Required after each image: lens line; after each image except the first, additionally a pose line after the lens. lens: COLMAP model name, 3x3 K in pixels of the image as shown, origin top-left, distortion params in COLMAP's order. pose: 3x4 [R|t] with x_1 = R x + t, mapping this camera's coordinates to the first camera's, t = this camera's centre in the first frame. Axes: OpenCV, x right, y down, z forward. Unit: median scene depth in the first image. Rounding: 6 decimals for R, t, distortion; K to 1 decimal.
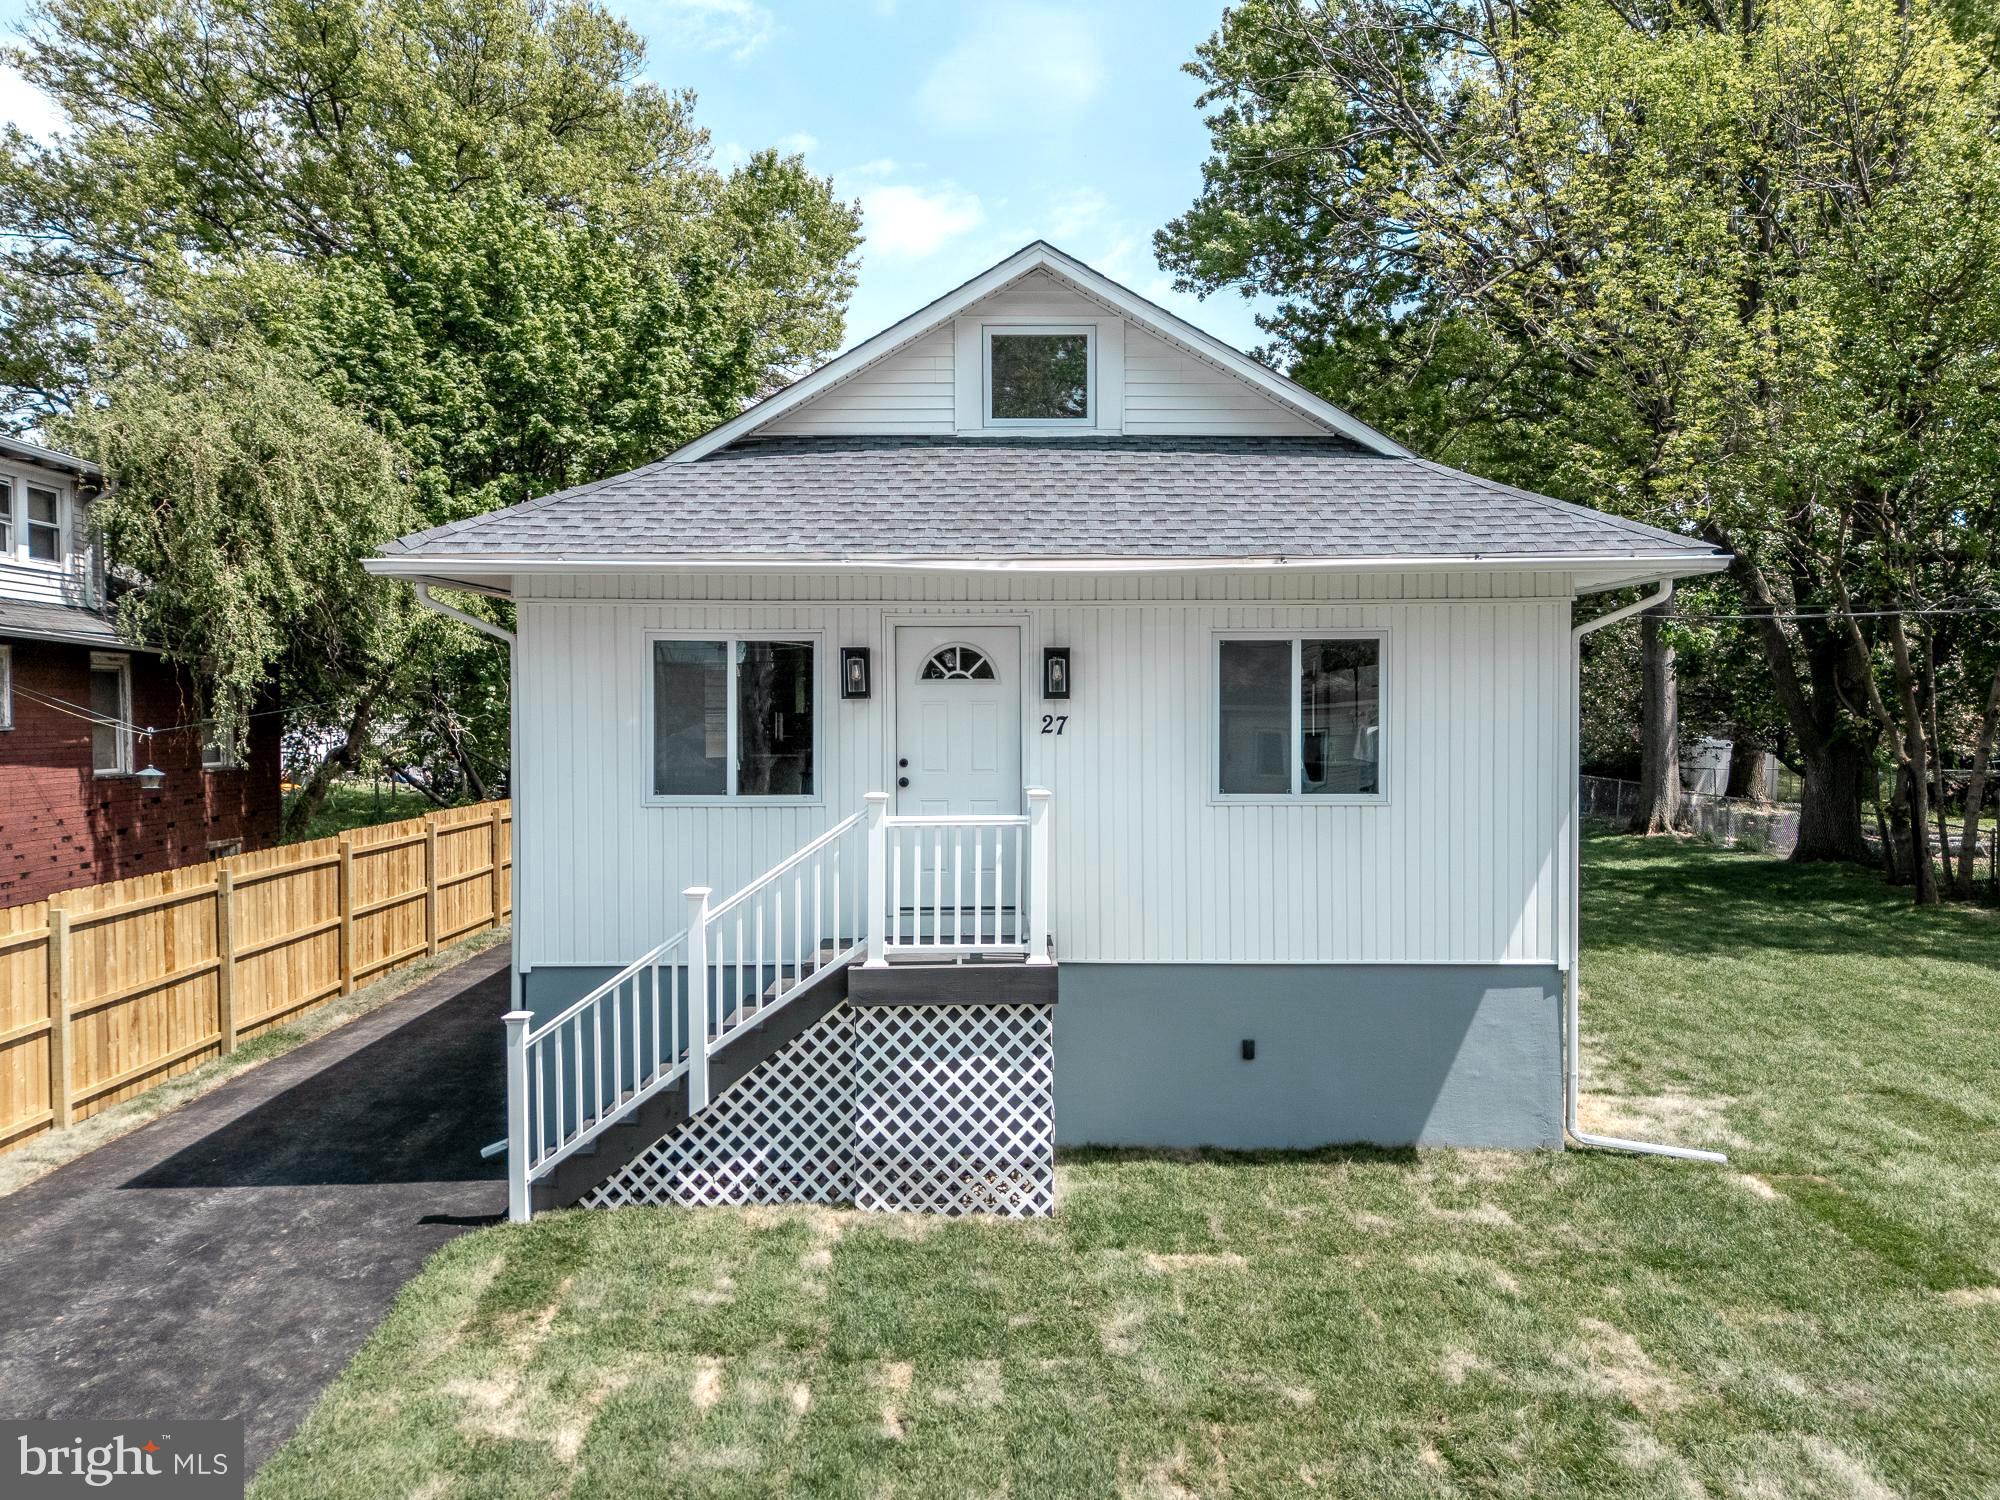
lens RADIAL K [[1473.7, 0, 995.5], [0, 1473.7, 754.9], [0, 0, 1]] dist [0.065190, -0.051856]
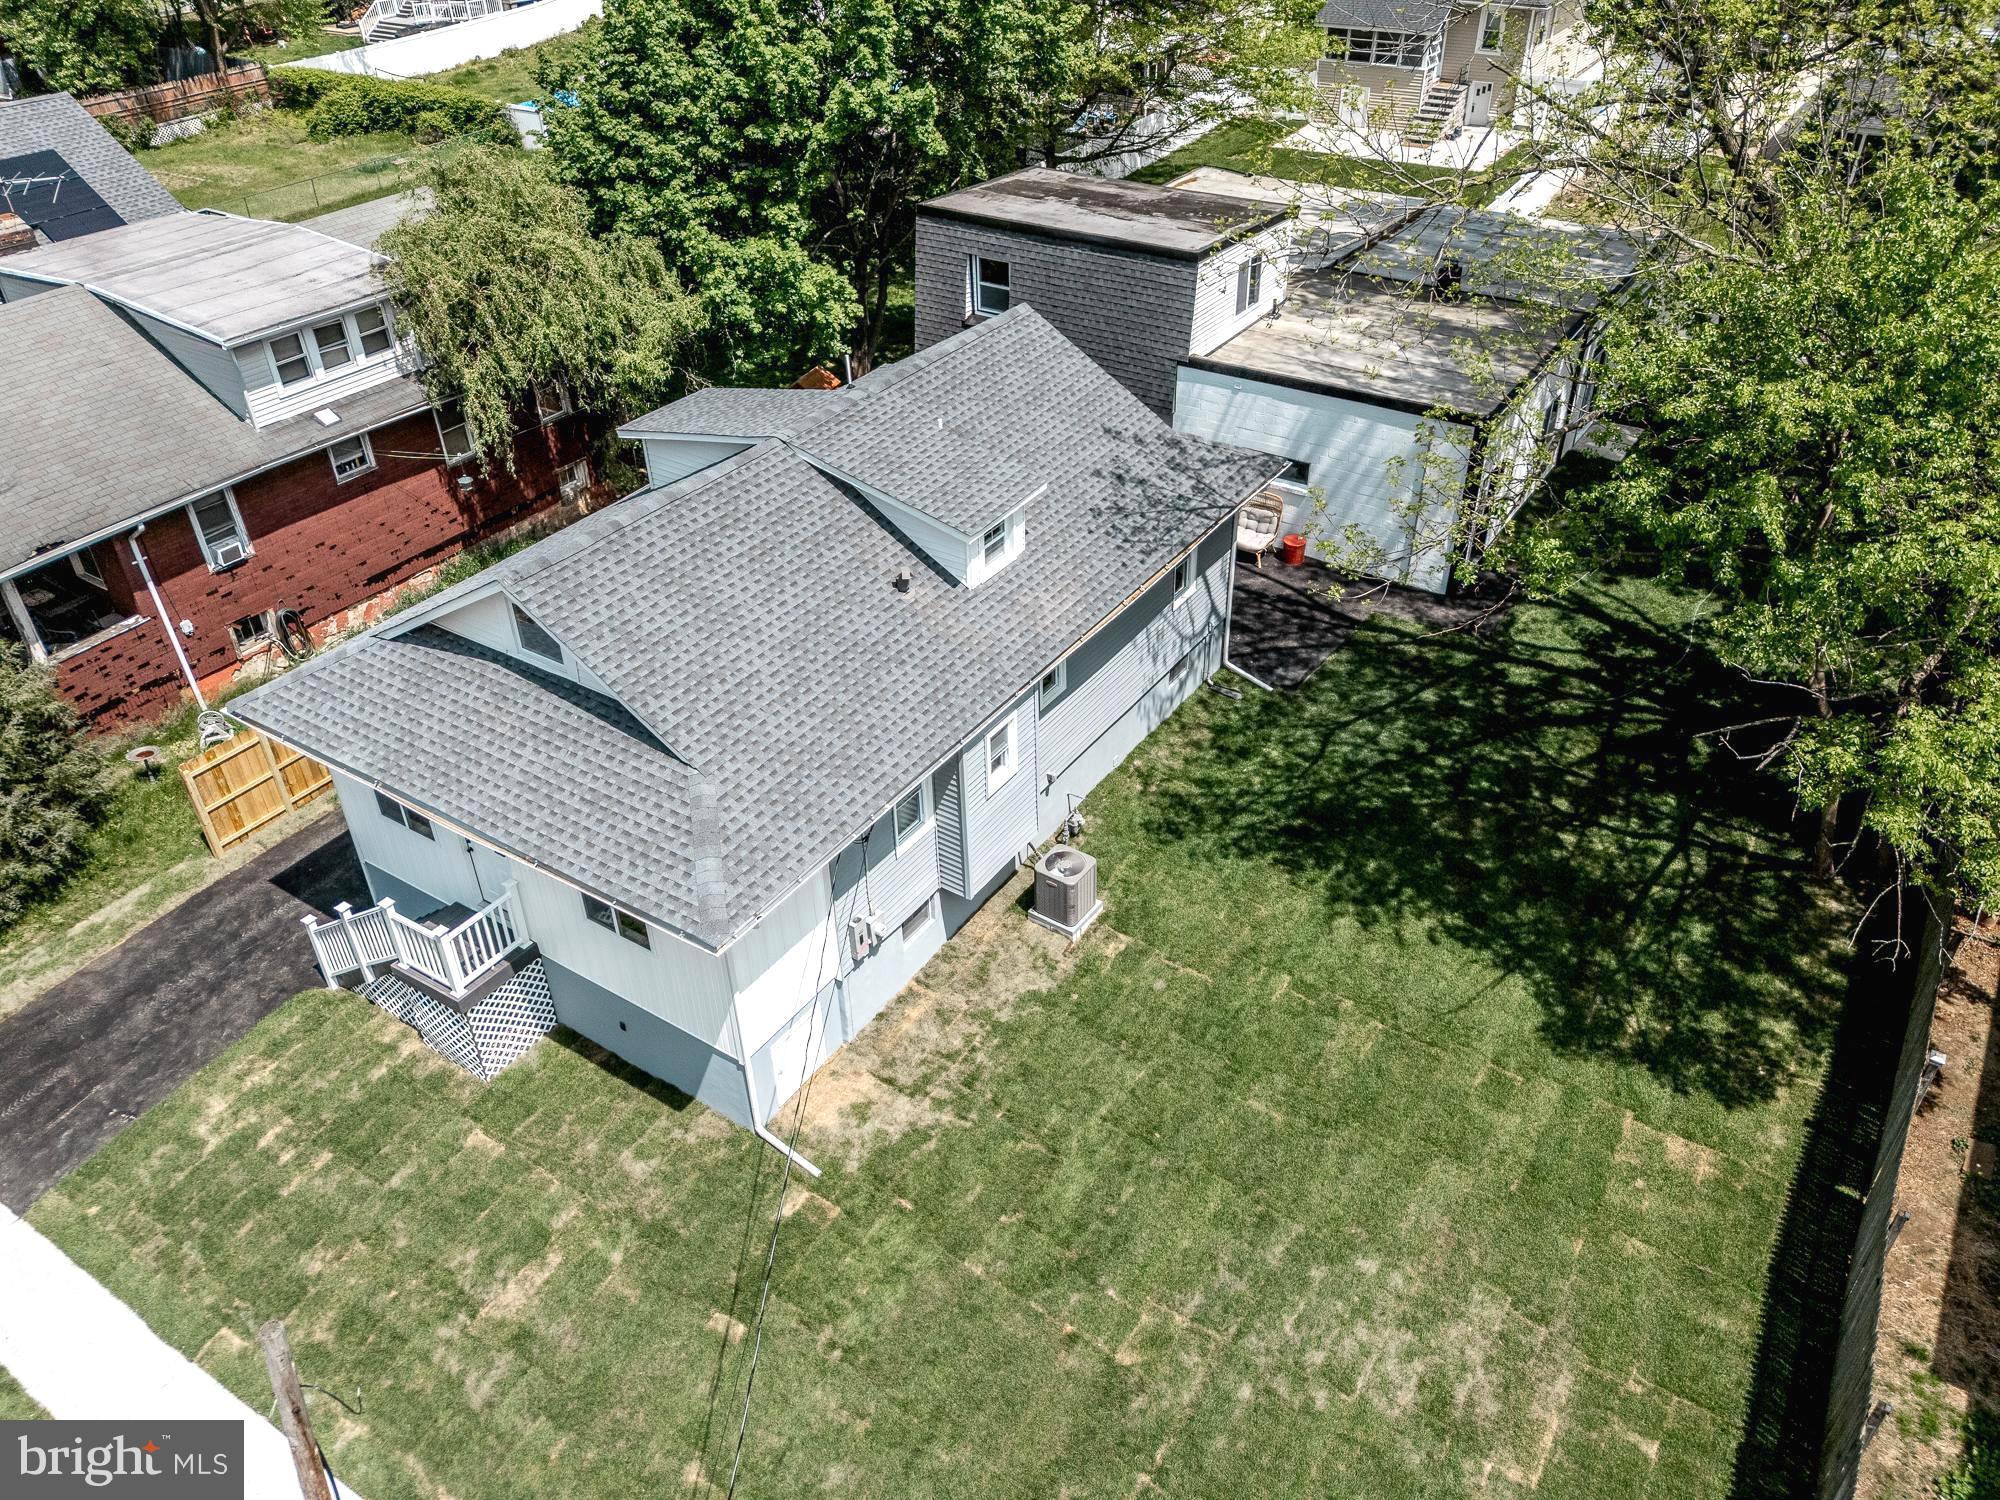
lens RADIAL K [[1473.7, 0, 995.5], [0, 1473.7, 754.9], [0, 0, 1]] dist [0.065190, -0.051856]
pose [[0.827147, 0.305583, -0.471643, 1.480951], [0.011926, 0.829510, 0.558364, -1.238658], [0.561859, -0.467474, 0.682483, 0.171150]]
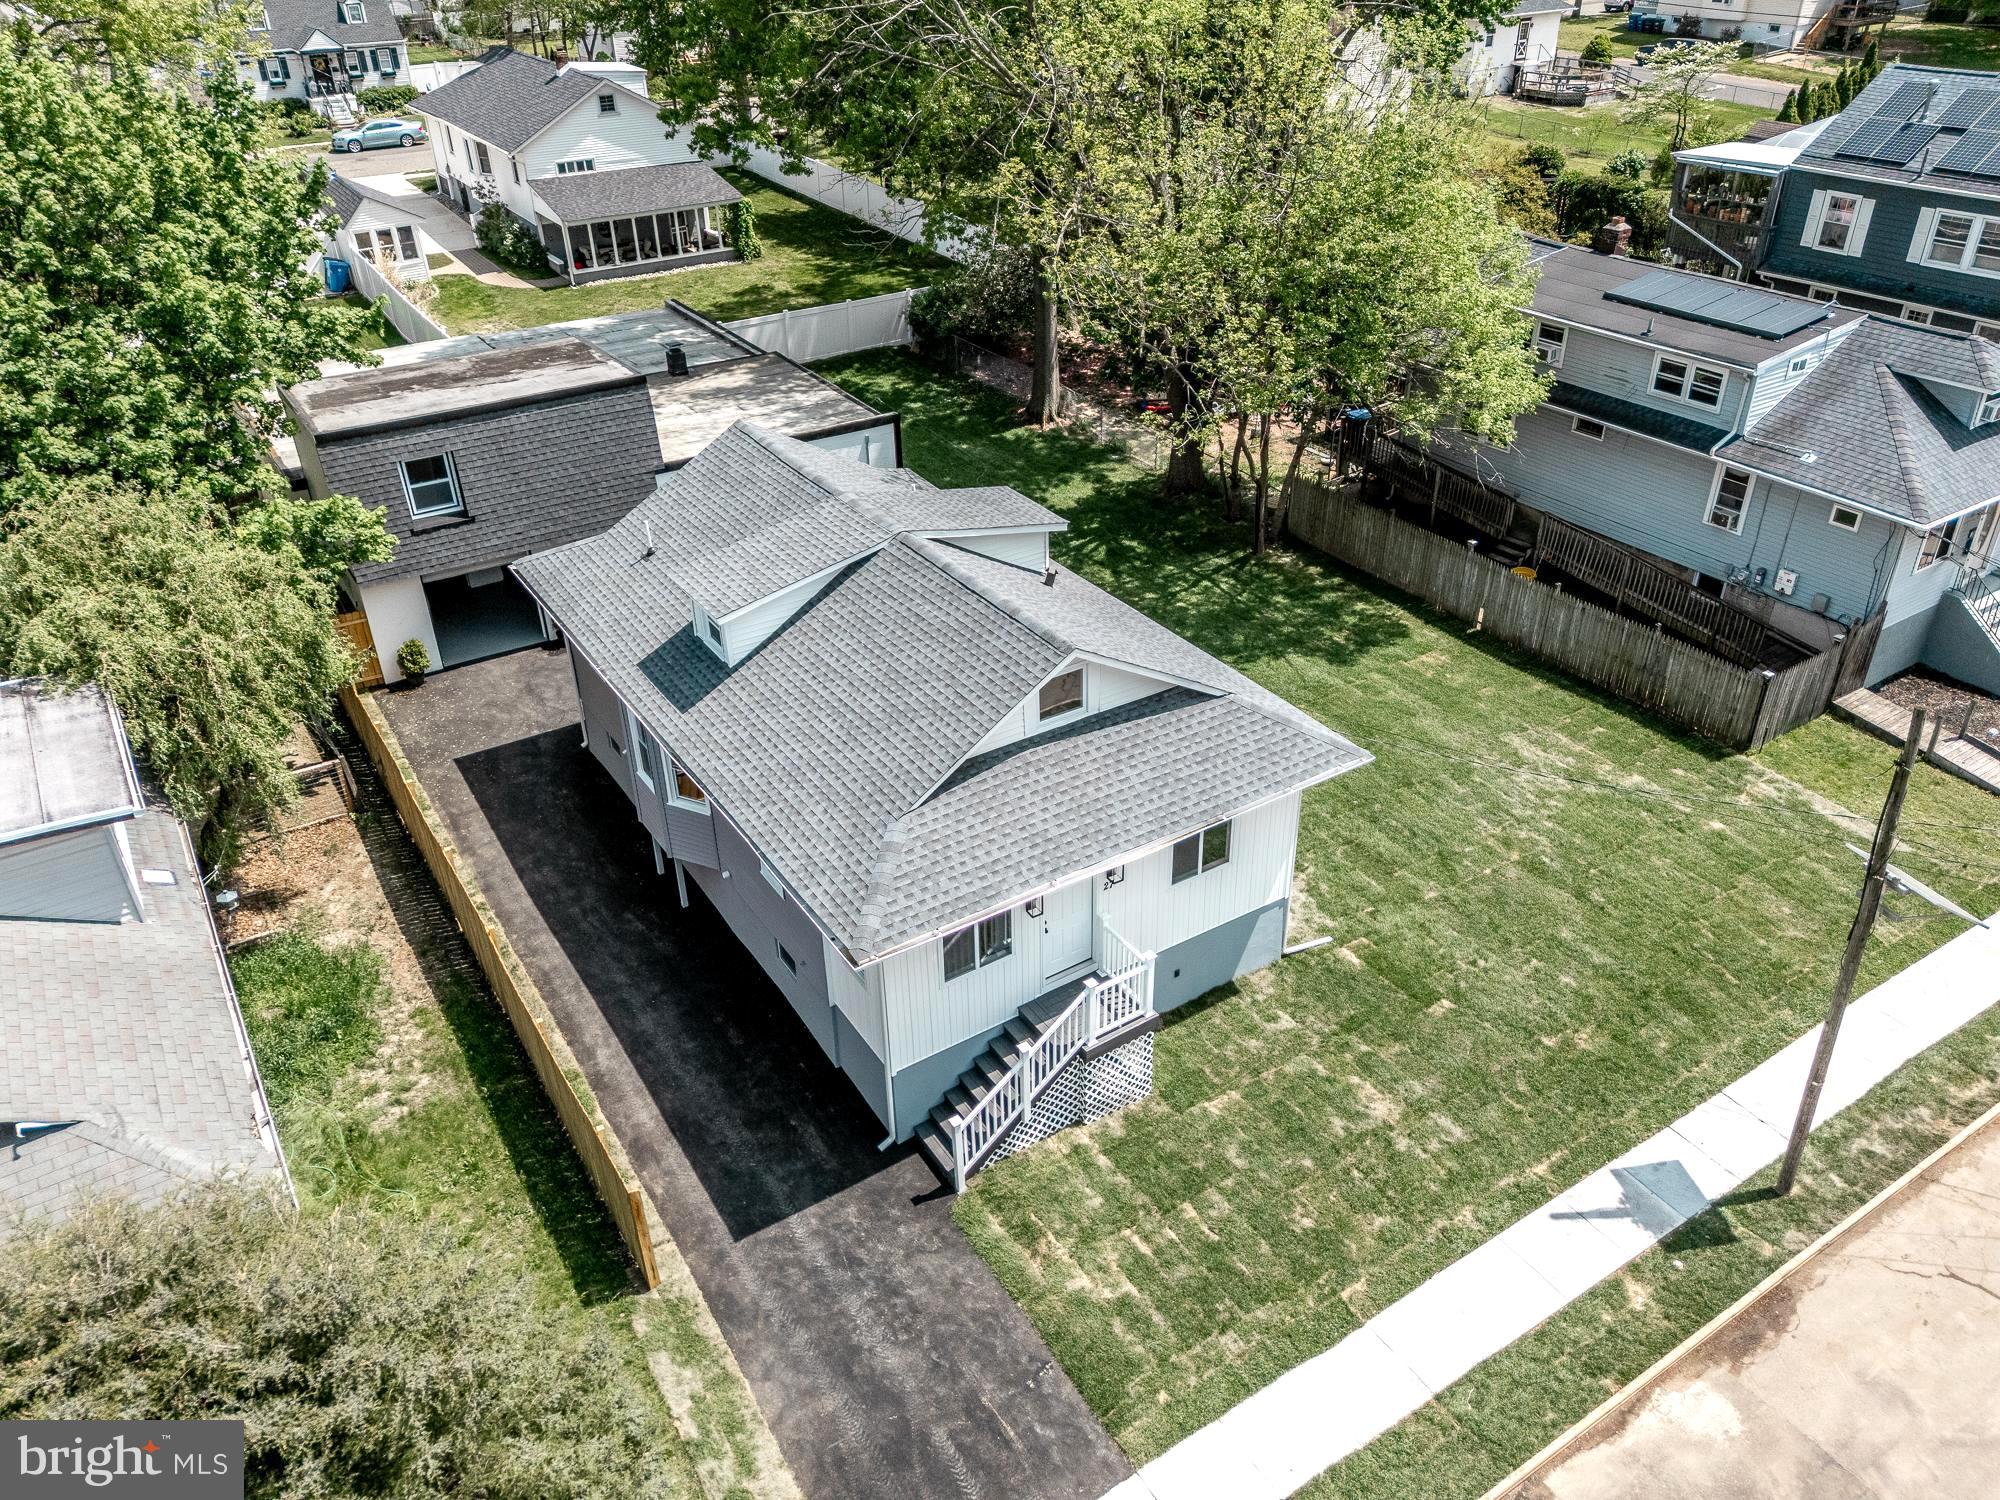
lens RADIAL K [[1473.7, 0, 995.5], [0, 1473.7, 754.9], [0, 0, 1]] dist [0.065190, -0.051856]
pose [[0.844777, -0.297693, 0.444669, -1.063809], [0.032750, 0.858178, 0.512307, -1.377883], [-0.534115, -0.418222, 0.734718, -0.394257]]
